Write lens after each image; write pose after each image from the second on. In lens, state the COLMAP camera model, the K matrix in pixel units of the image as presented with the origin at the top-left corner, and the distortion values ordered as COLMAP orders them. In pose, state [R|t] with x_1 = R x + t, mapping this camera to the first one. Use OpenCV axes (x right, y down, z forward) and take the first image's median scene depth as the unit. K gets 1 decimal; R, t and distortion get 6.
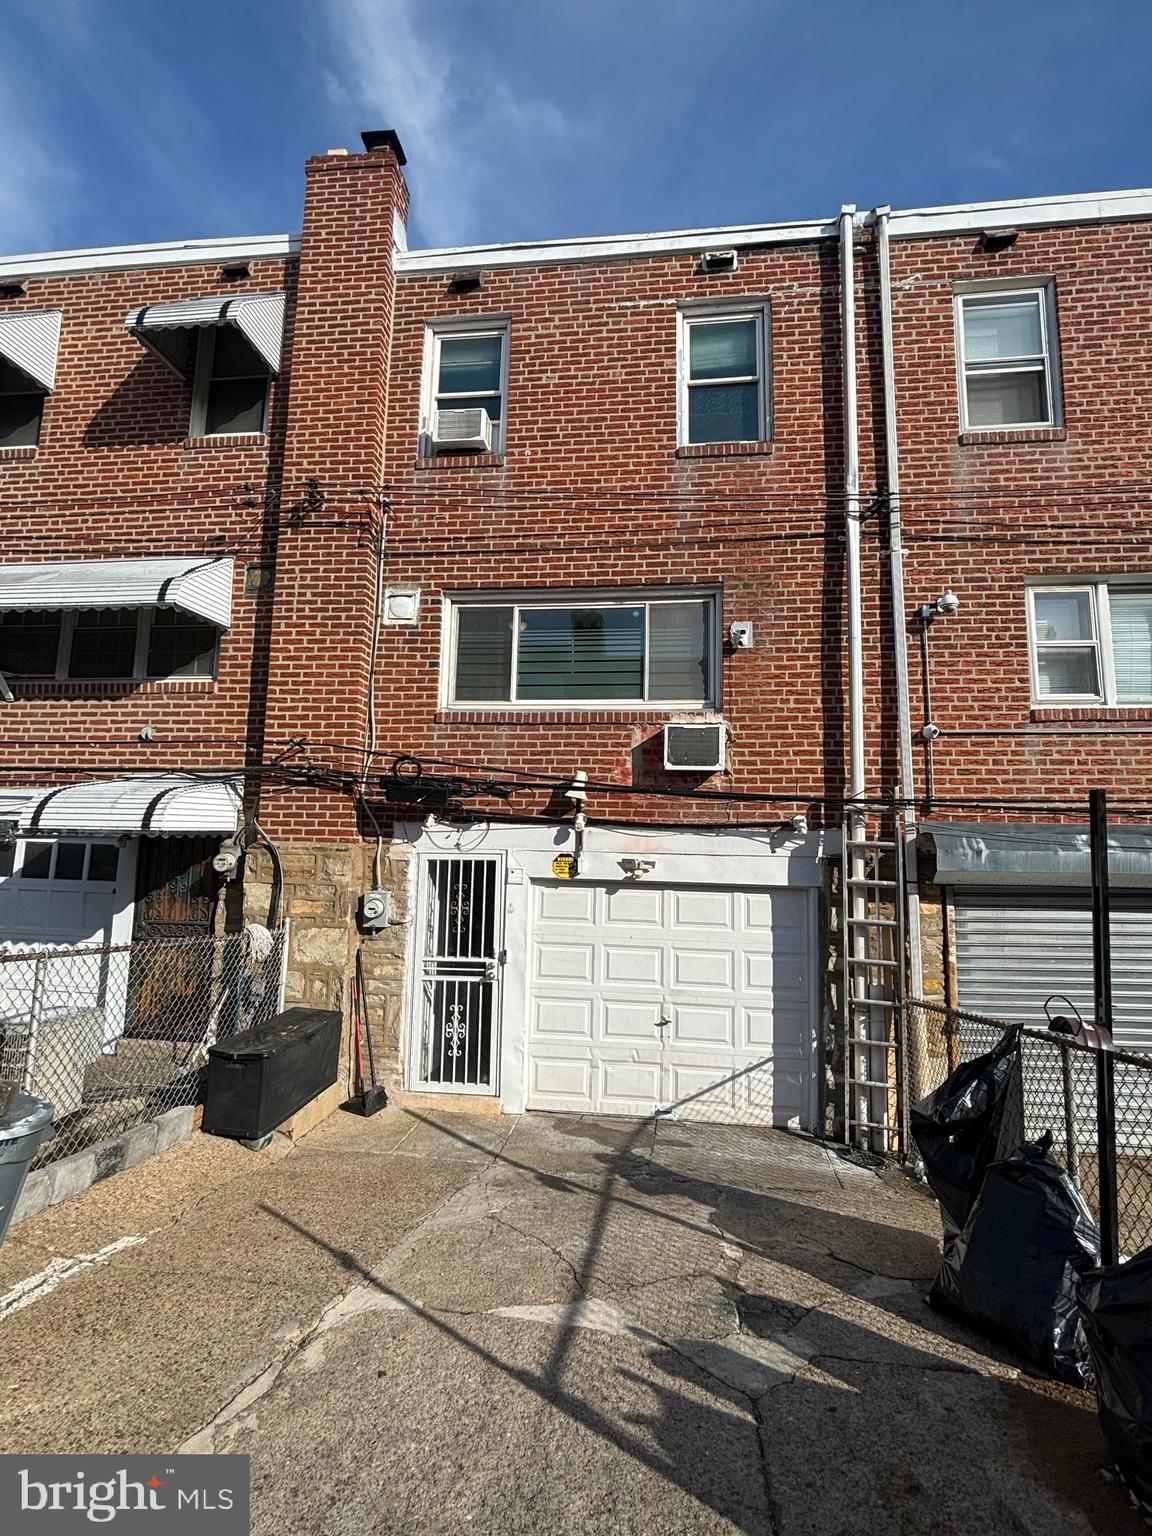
lens RADIAL K [[717.9, 0, 580.9], [0, 717.9, 759.6], [0, 0, 1]] dist [0.021483, -0.000331]
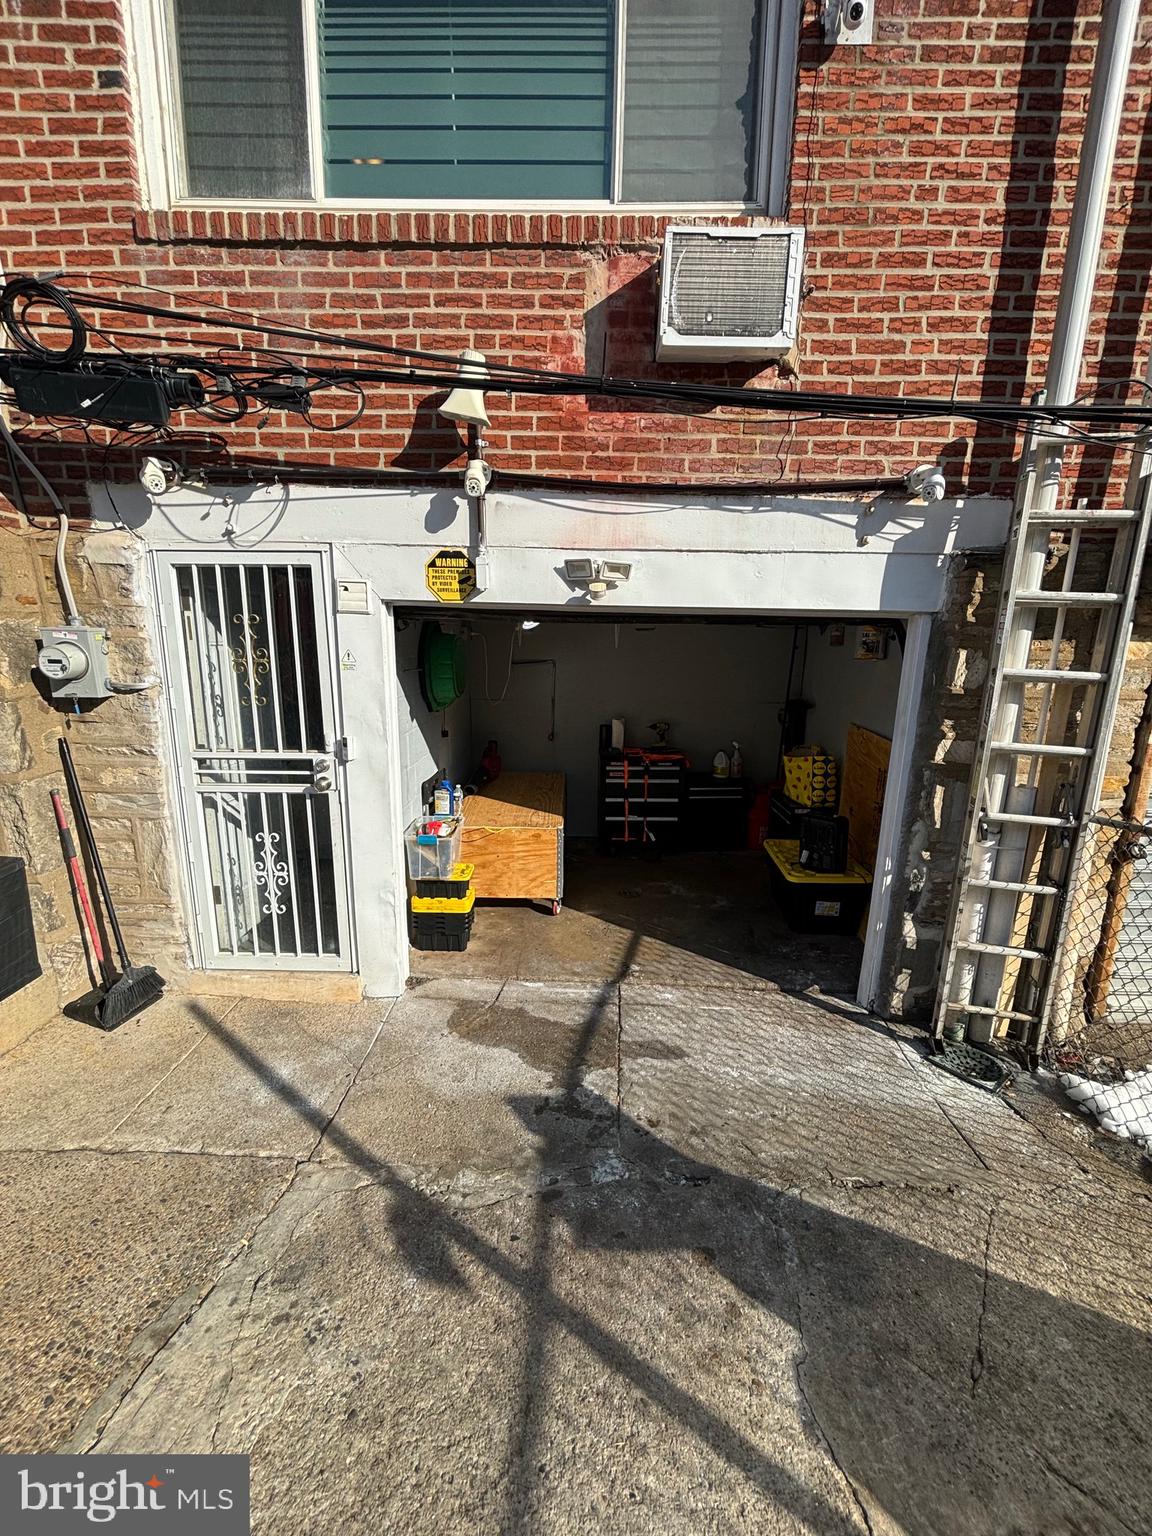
lens RADIAL K [[627.1, 0, 578.9], [0, 627.1, 758.2], [0, 0, 1]] dist [0.008539, 0.000103]
pose [[0.994723, -0.023039, 0.099979, 0.020525], [-0.010586, 0.946214, 0.323369, 0.126875], [-0.102051, -0.322721, 0.940977, 0.539812]]
